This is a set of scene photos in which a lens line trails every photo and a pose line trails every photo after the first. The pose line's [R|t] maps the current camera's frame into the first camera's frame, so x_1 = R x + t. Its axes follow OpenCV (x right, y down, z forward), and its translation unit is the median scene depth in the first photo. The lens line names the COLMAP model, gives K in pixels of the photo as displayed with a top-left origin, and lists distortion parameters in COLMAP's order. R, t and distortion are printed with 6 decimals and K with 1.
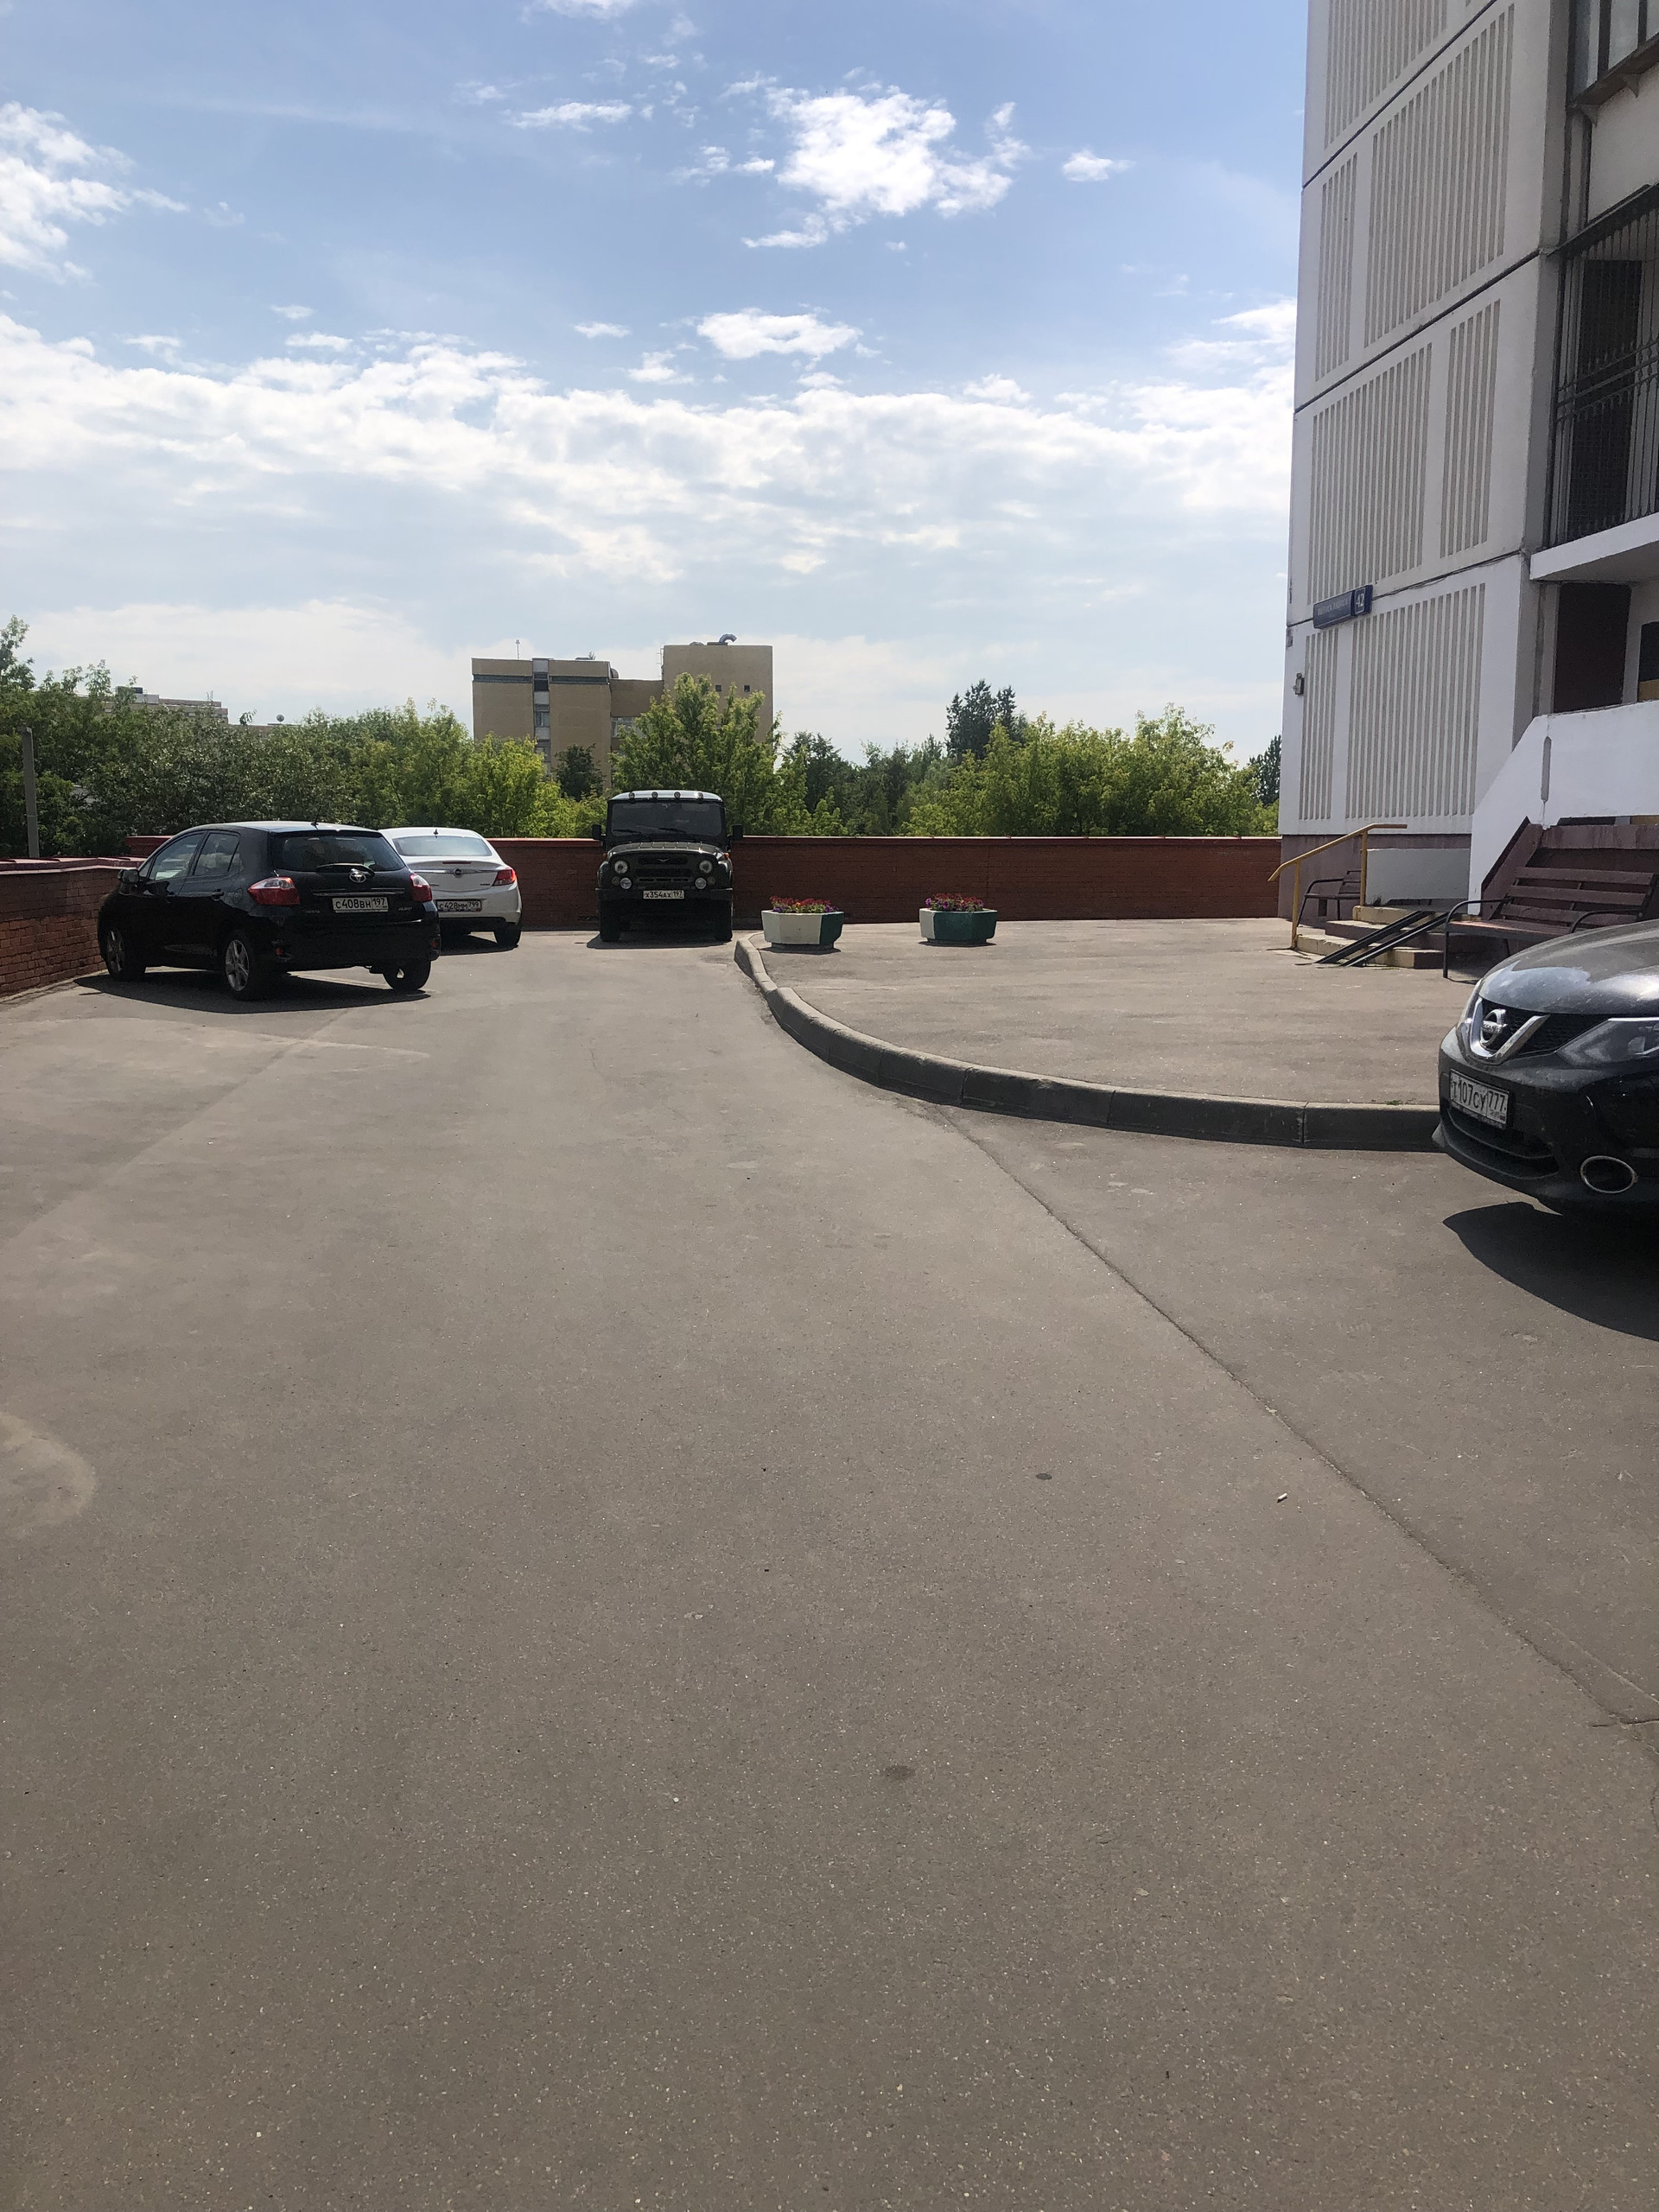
lens RADIAL K [[1867.0, 0, 829.4], [0, 1867.0, 1105.1], [0, 0, 1]] dist [-0.001350, -0.001324]
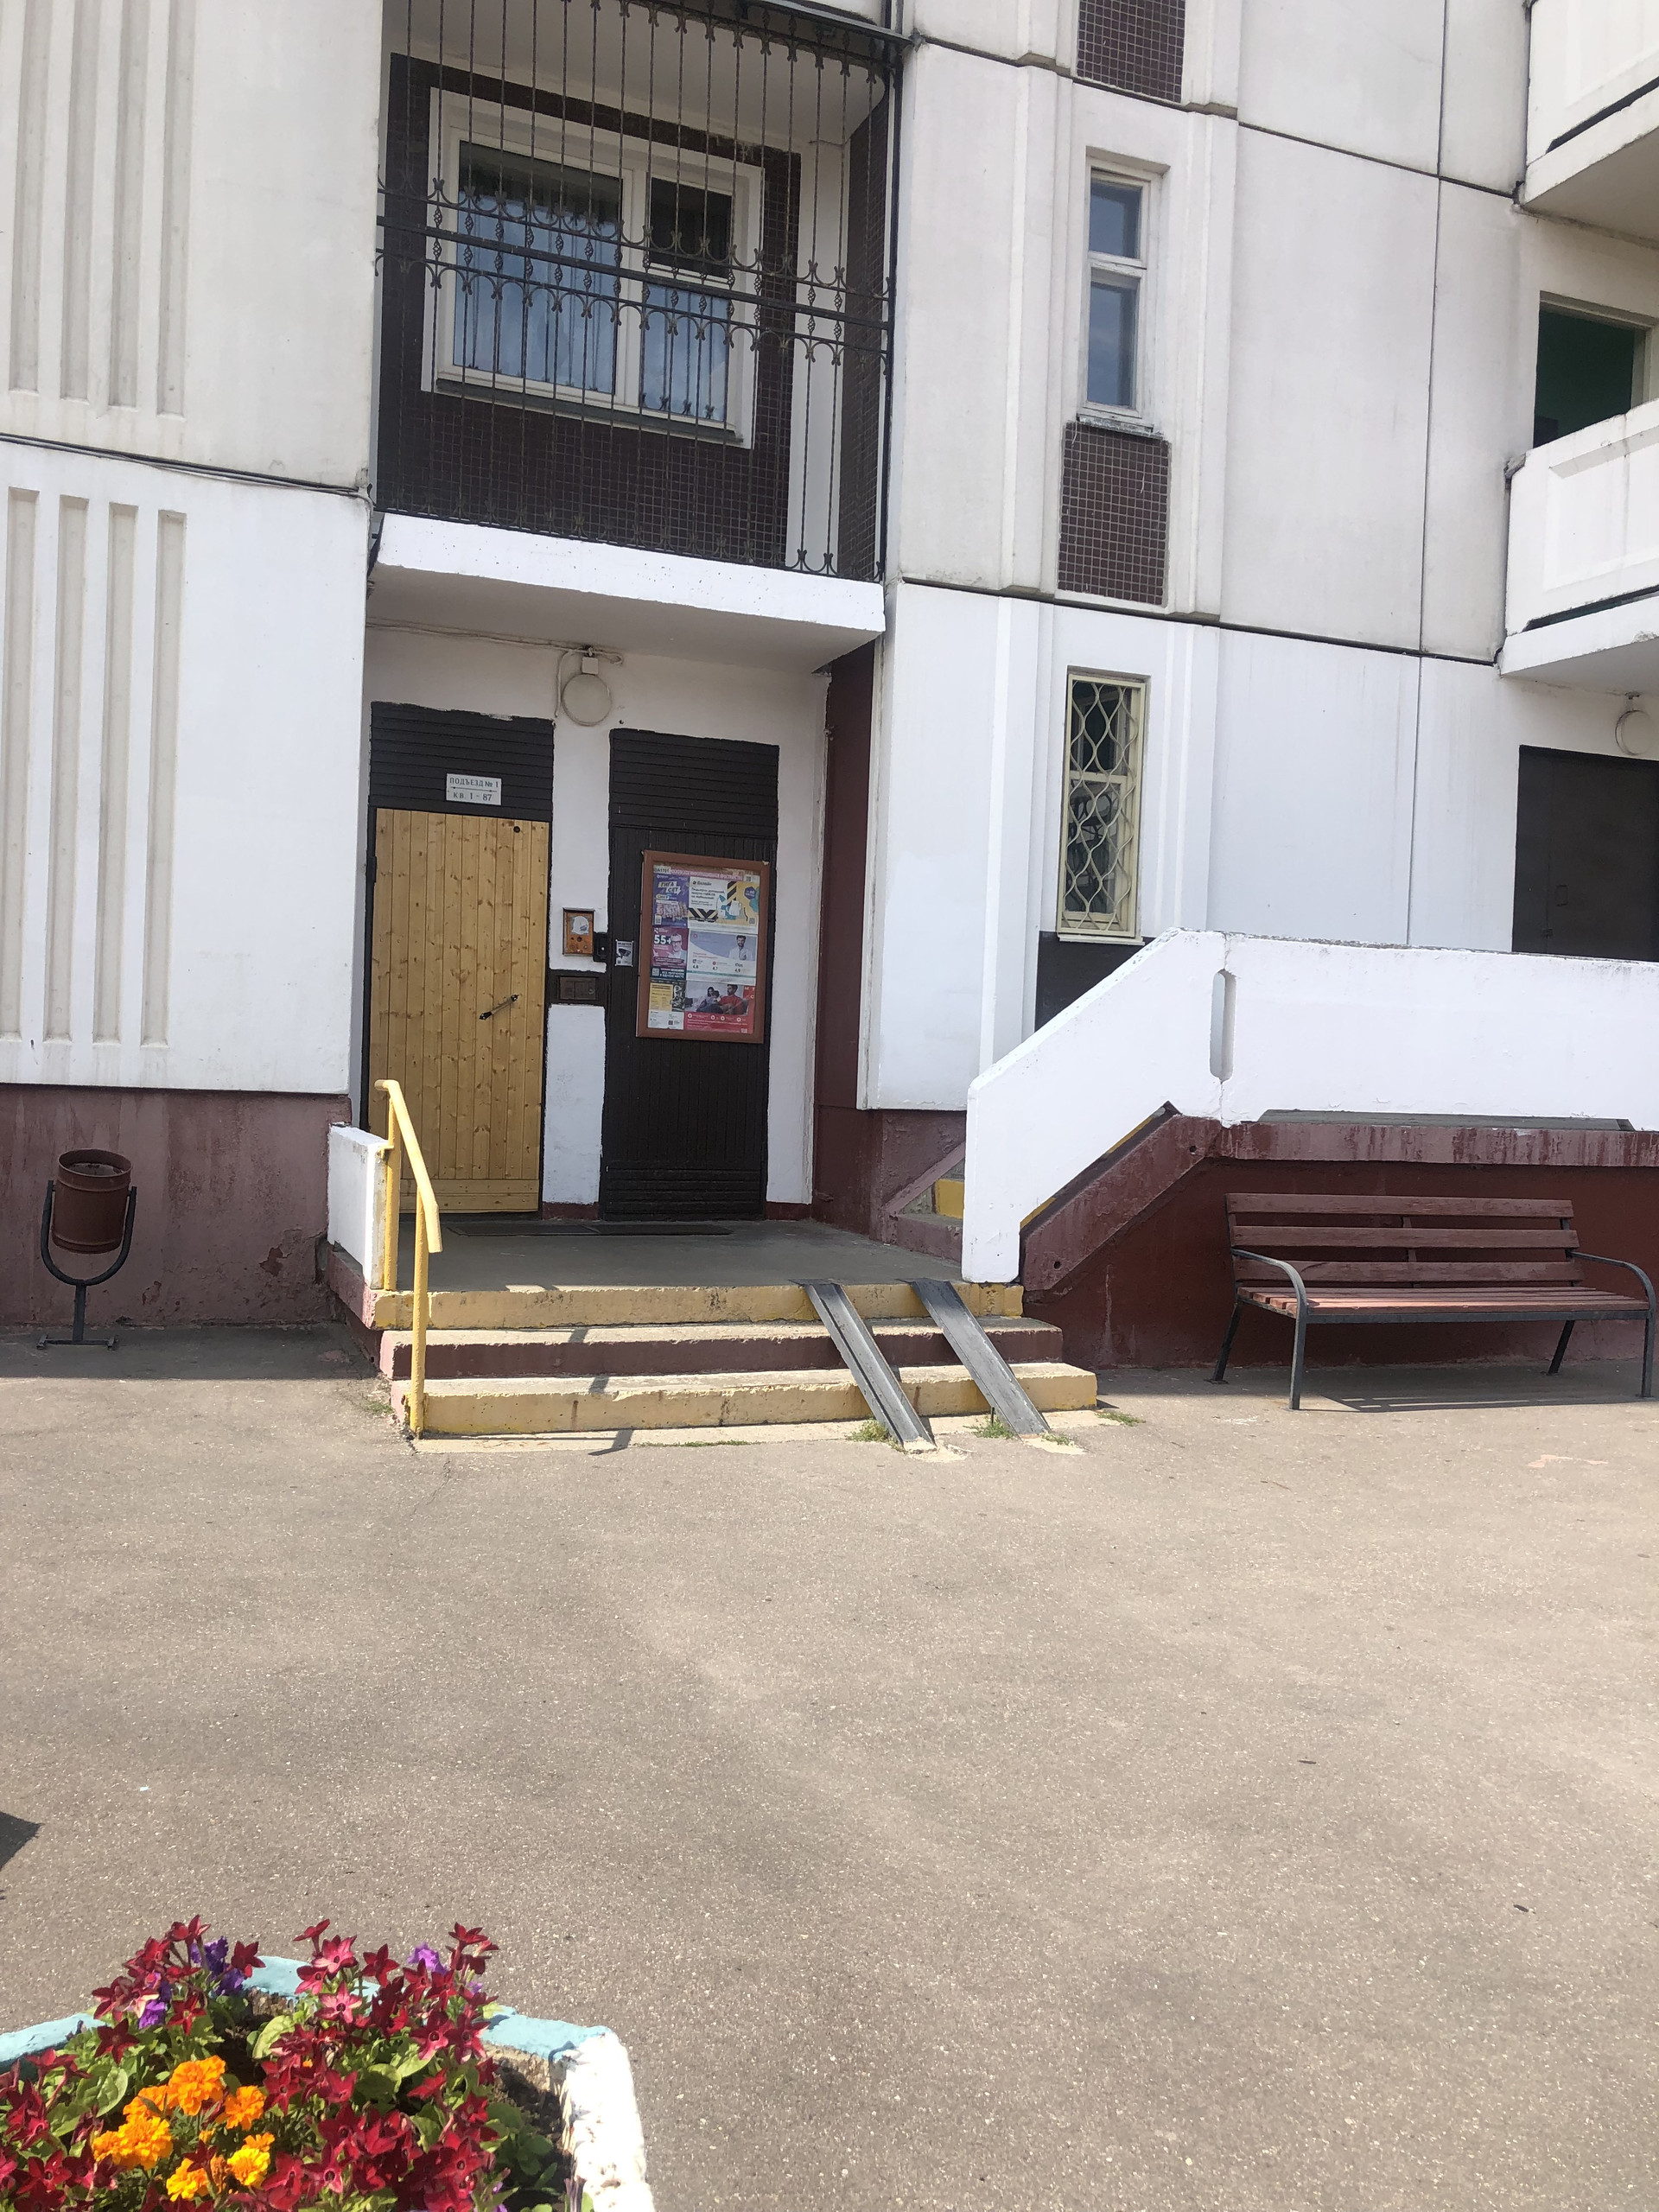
lens RADIAL K [[1867.0, 0, 829.0], [0, 1867.0, 1106.6], [0, 0, 1]] dist [-0.001350, -0.001324]
pose [[-0.283934, -0.032217, 0.958302, -0.135127], [0.097260, 0.993313, 0.062211, -0.199679], [-0.953898, 0.110868, -0.278902, 1.265539]]
